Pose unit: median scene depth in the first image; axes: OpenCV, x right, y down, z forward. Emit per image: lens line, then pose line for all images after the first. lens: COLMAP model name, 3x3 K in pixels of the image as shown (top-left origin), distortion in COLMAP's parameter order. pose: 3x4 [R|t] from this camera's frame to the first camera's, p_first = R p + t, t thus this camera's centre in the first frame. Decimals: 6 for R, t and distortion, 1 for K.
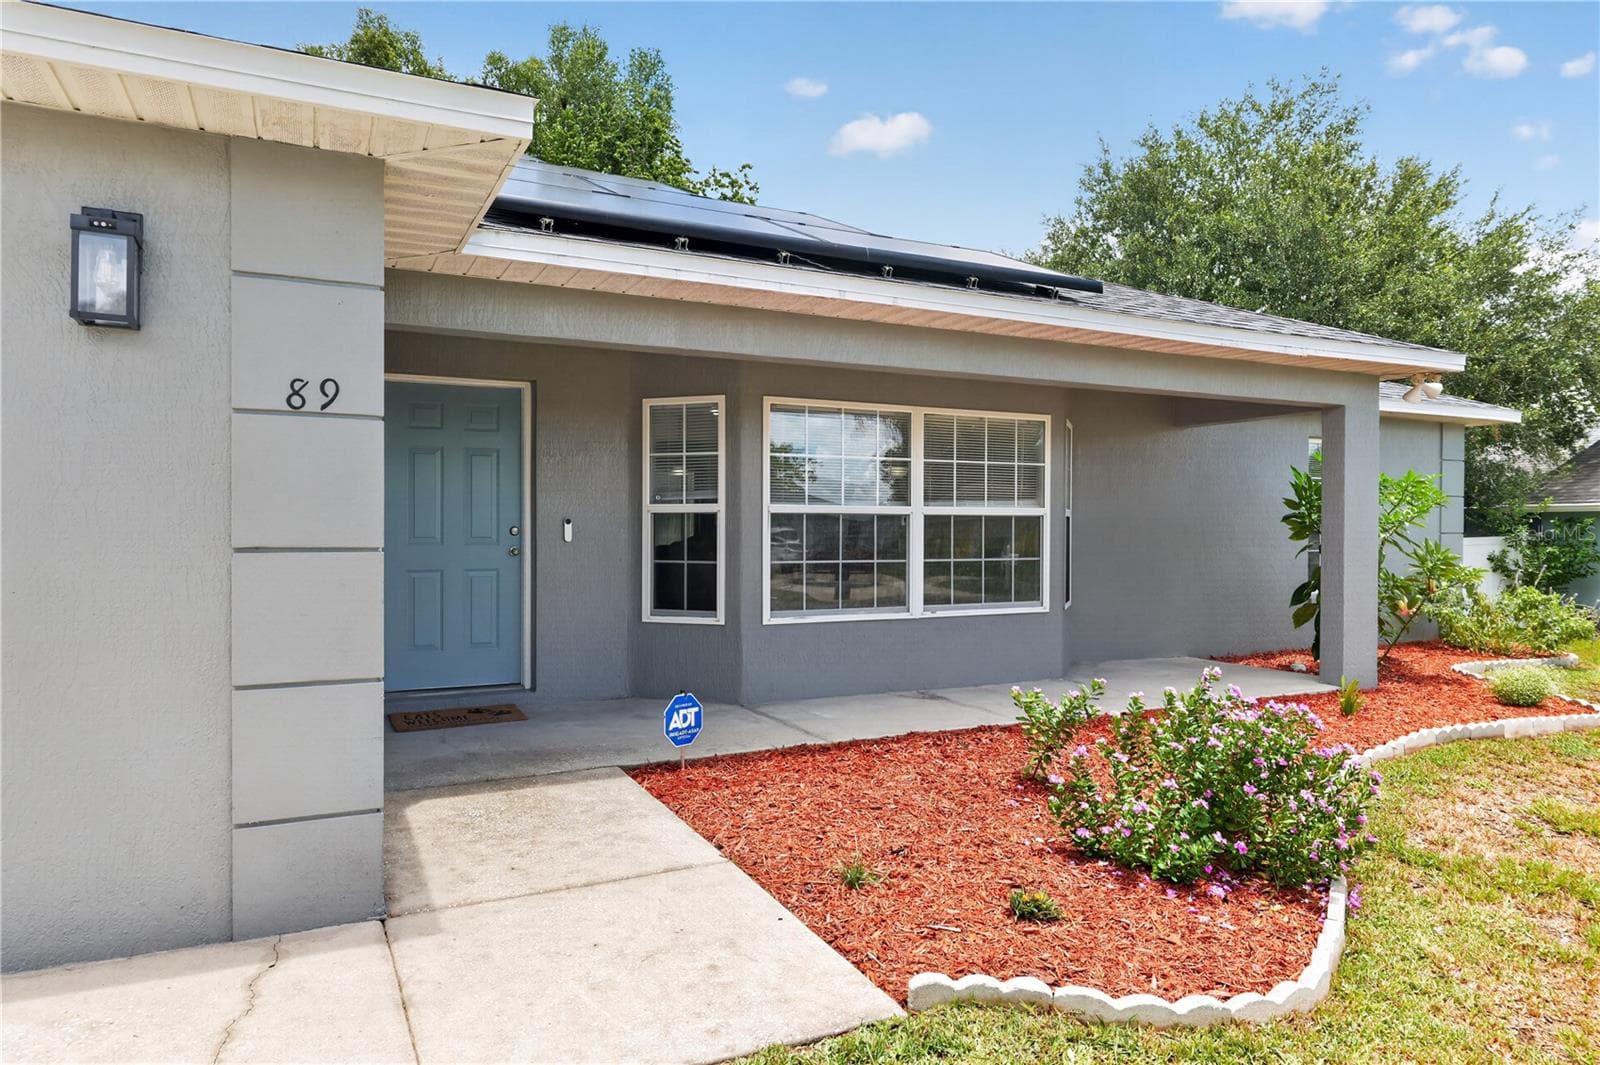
lens RADIAL K [[989.5, 0, 782.7], [0, 989.5, 538.6], [0, 0, 1]] dist [0.002587, 0.000185]
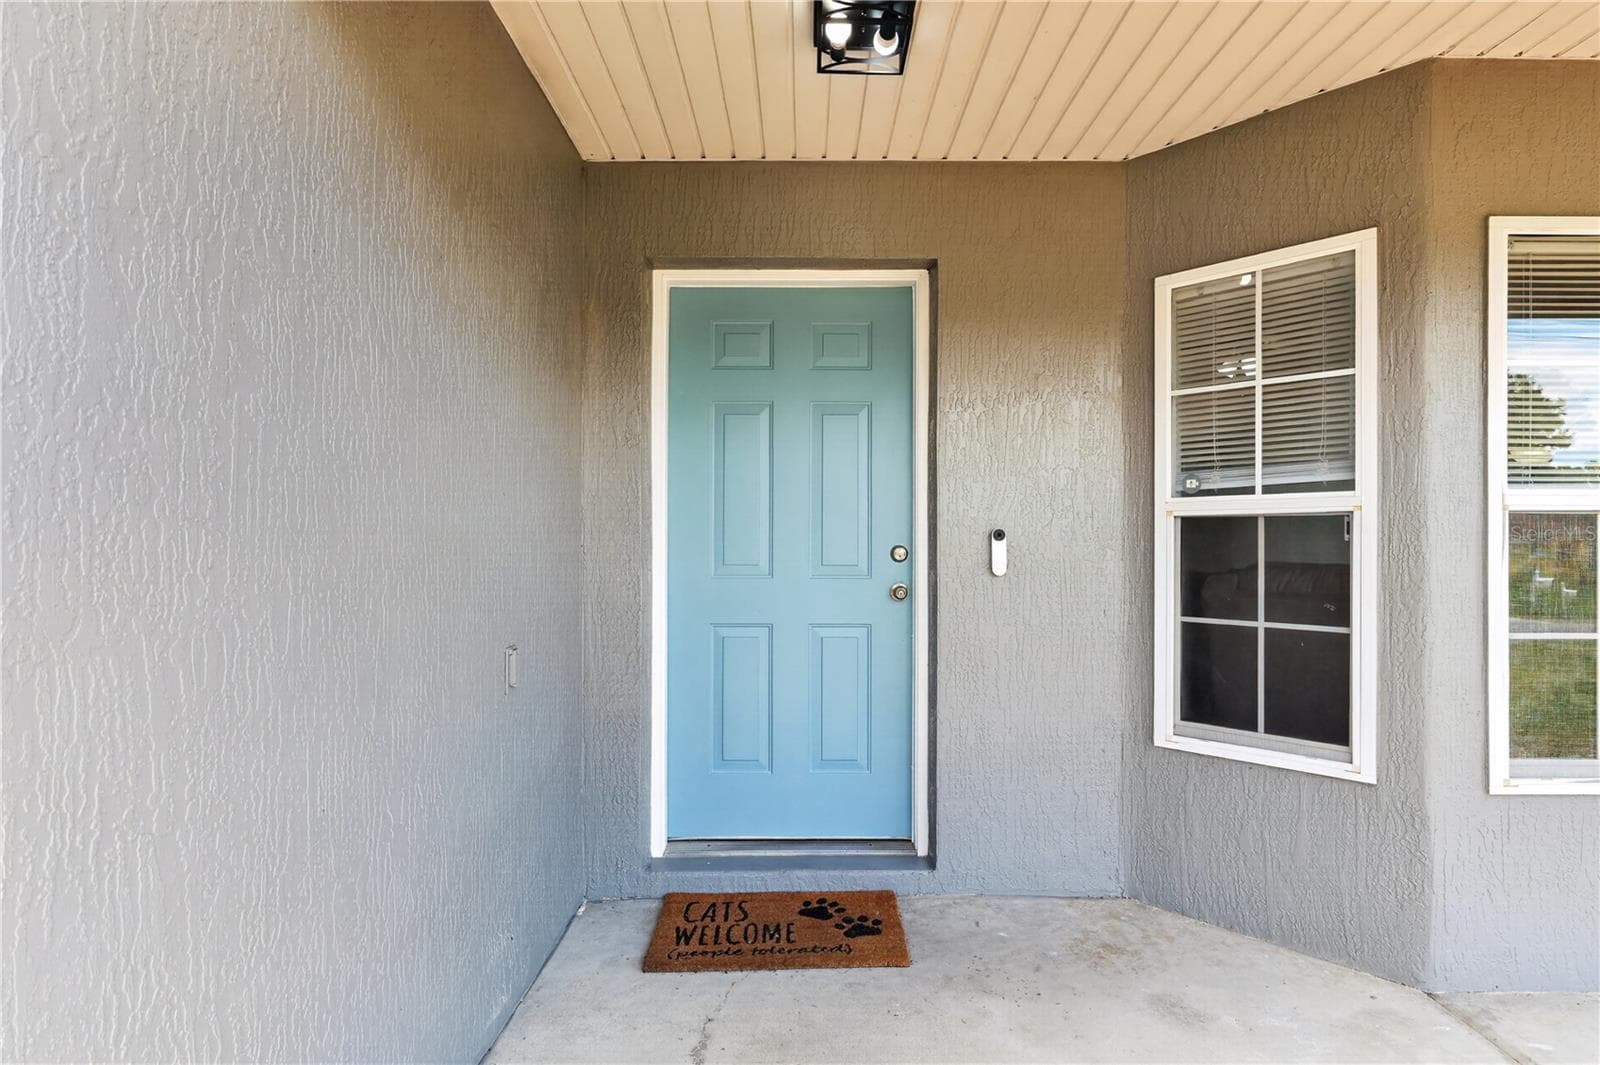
lens RADIAL K [[846.3, 0, 805.6], [0, 846.3, 538.3], [0, 0, 1]] dist [0.002075, 0.000142]
pose [[0.897031, -0.002166, -0.441962, -0.112903], [-0.003485, 0.999922, -0.011974, -0.009957], [0.441953, 0.012281, 0.896954, 0.560676]]
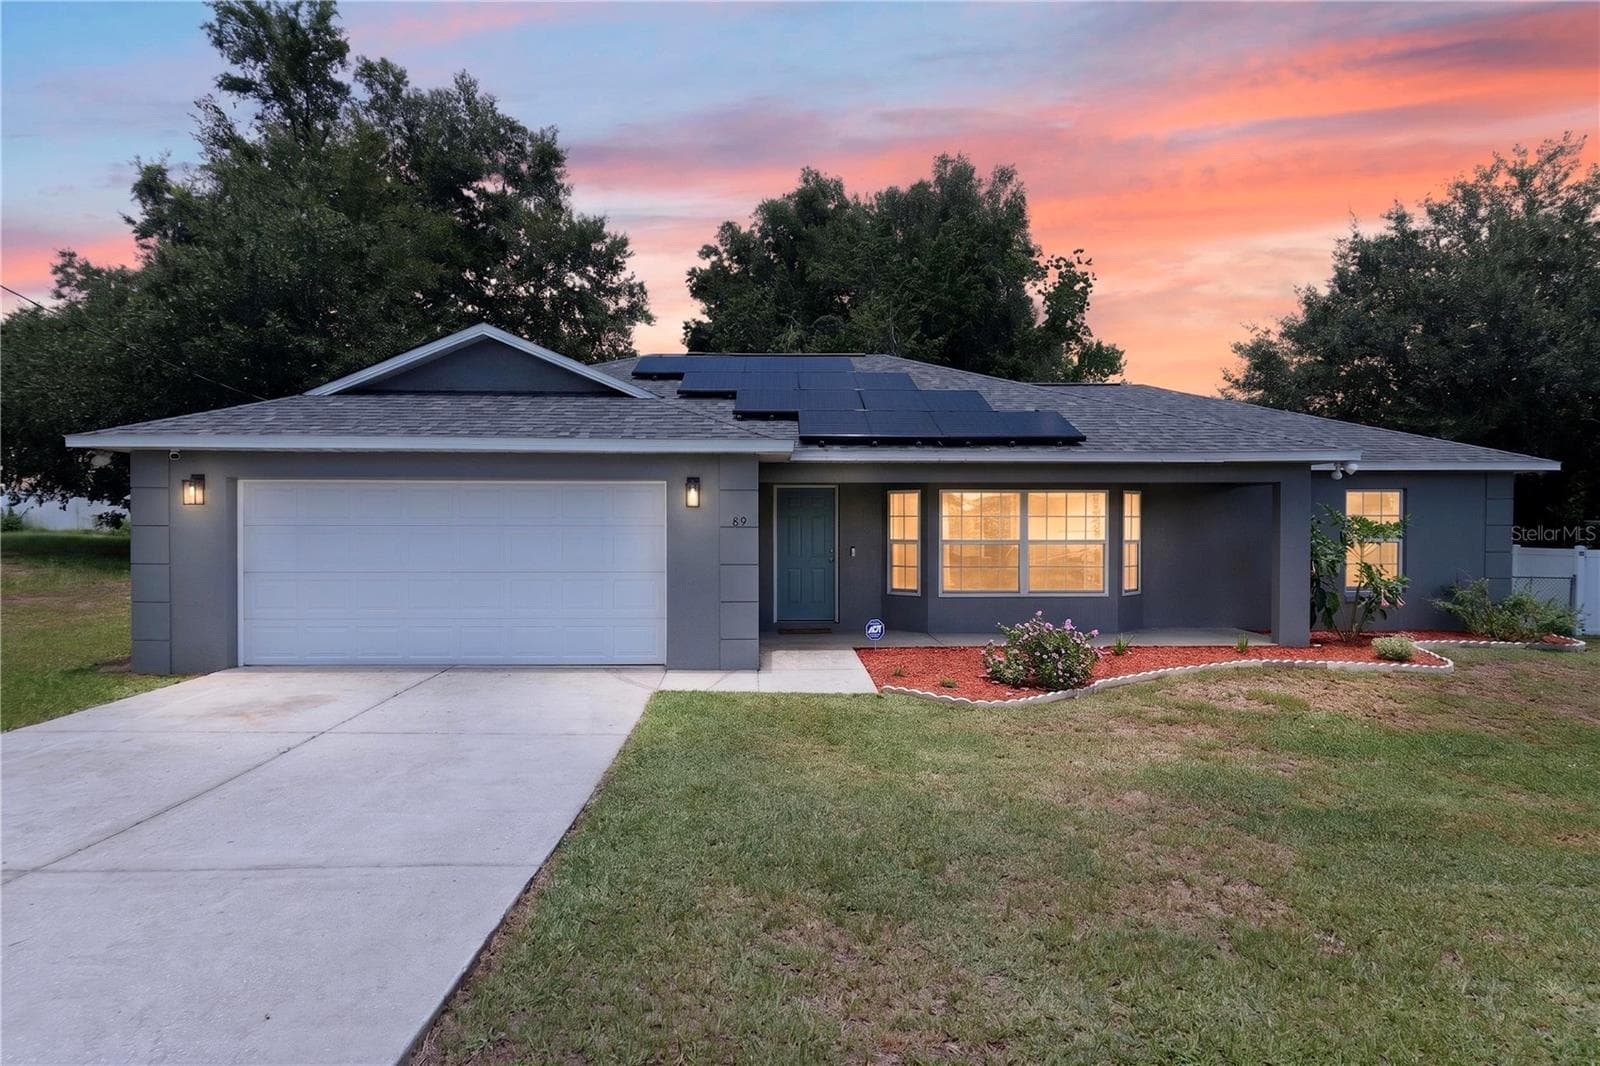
lens RADIAL K [[903.6, 0, 806.2], [0, 903.6, 531.8], [0, 0, 1]] dist [0.001325, -0.000486]
pose [[0.912456, 0.005225, -0.409141, 0.508191], [-0.003609, 0.999982, 0.004721, -0.060502], [0.409158, -0.002831, 0.912459, -0.883027]]
